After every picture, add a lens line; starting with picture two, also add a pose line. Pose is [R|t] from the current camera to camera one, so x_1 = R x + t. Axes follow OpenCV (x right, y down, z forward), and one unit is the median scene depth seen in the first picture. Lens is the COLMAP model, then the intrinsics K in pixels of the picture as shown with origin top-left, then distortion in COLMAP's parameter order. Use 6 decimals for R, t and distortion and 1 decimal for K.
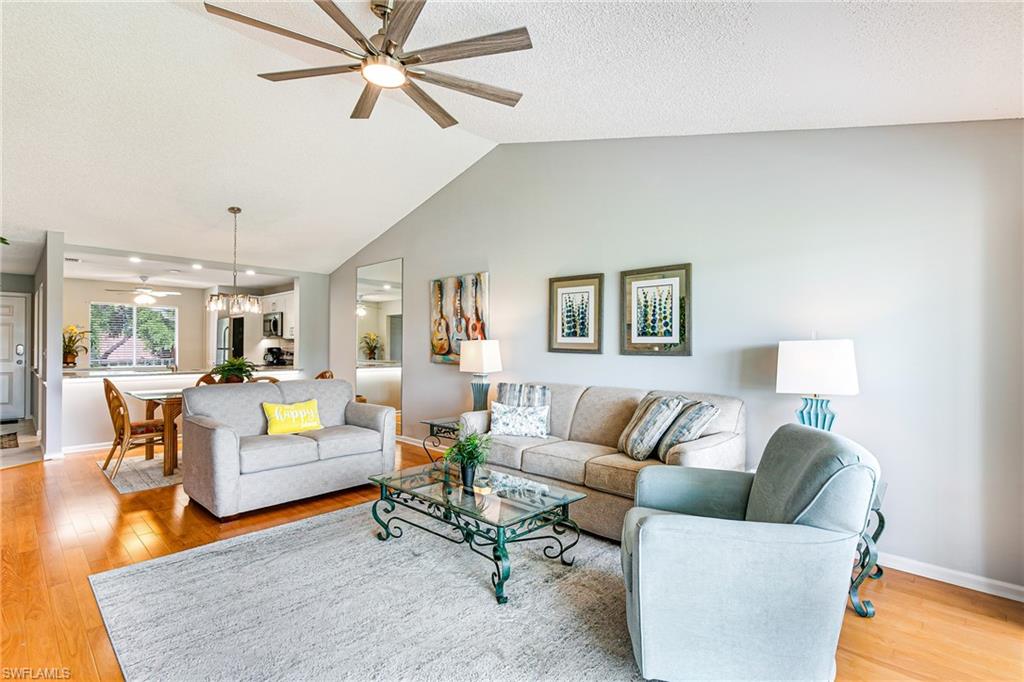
lens RADIAL K [[485.5, 0, 521.6], [0, 485.5, 342.2], [0, 0, 1]] dist [-0.000156, 0.000280]
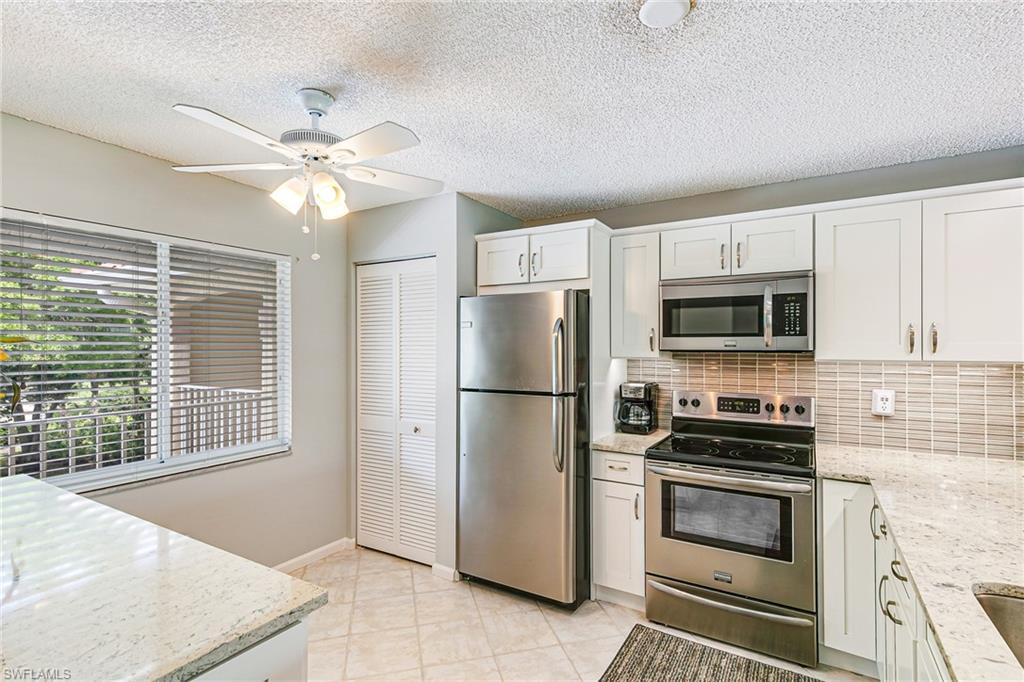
lens RADIAL K [[476.6, 0, 515.3], [0, 476.6, 343.0], [0, 0, 1]] dist [-0.002457, -0.000165]
pose [[0.976510, -0.005928, 0.215389, -0.740767], [0.005628, 0.999982, 0.002007, -0.020382], [-0.215397, -0.000748, 0.976526, 0.770134]]
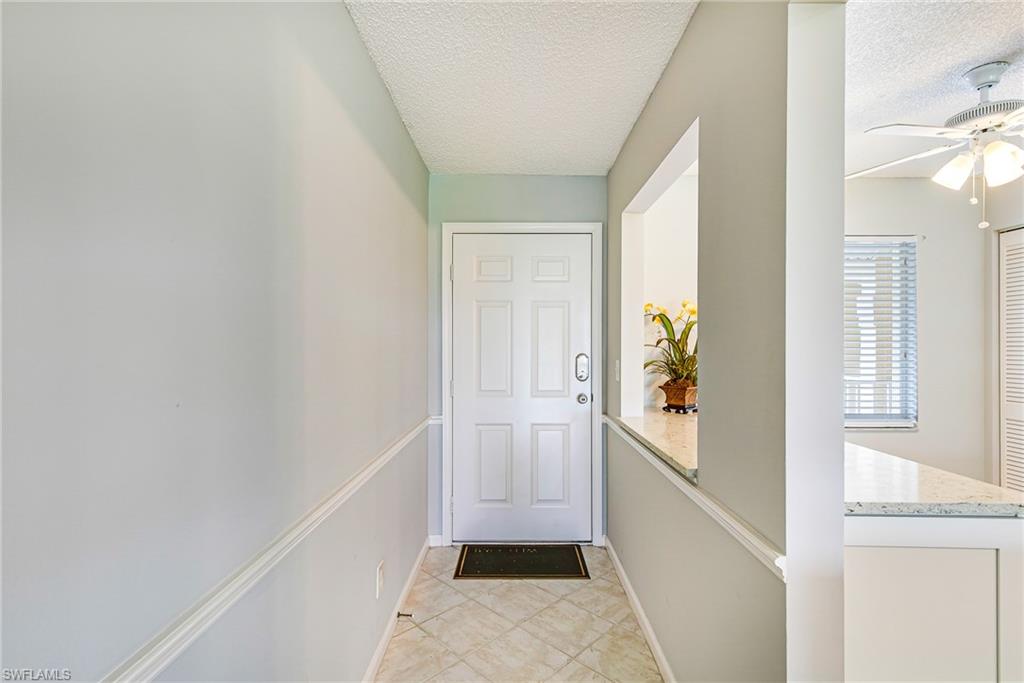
lens RADIAL K [[490.6, 0, 525.3], [0, 490.6, 343.3], [0, 0, 1]] dist [0.005268, 0.000491]
pose [[0.696170, -0.006717, -0.717846, -0.768110], [0.004062, 0.999977, -0.005418, -0.002369], [0.717866, 0.000856, 0.696181, 0.678212]]
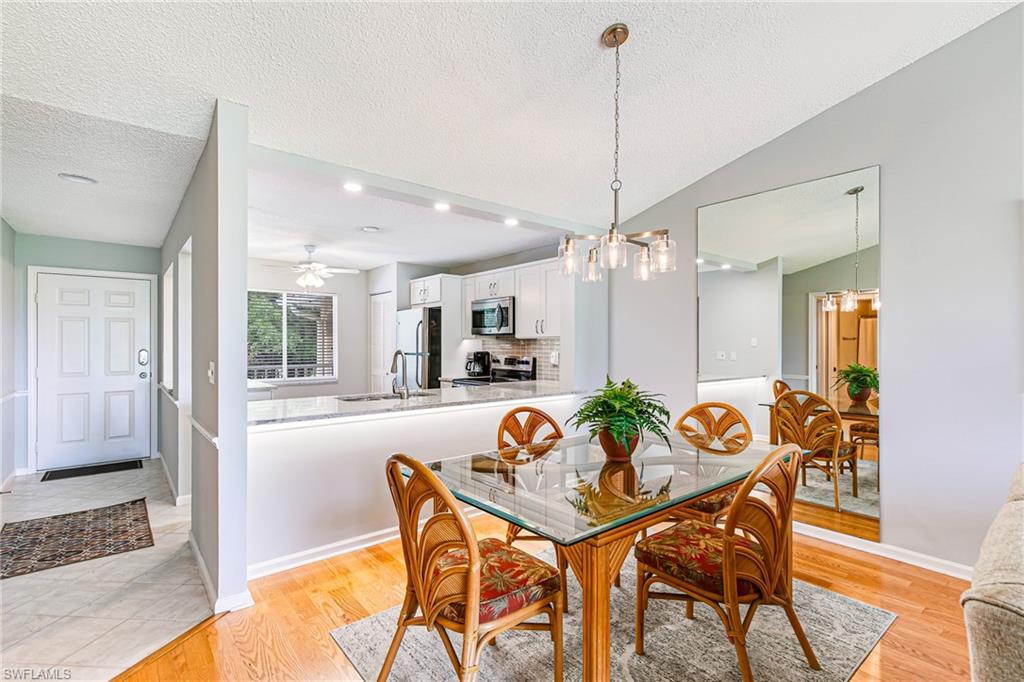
lens RADIAL K [[485.9, 0, 508.7], [0, 485.9, 339.7], [0, 0, 1]] dist [-0.001832, 0.011201]
pose [[0.990616, -0.006872, -0.136501, -0.420849], [0.006728, 0.999976, -0.001516, -0.004677], [0.136508, 0.000584, 0.990639, 0.381713]]
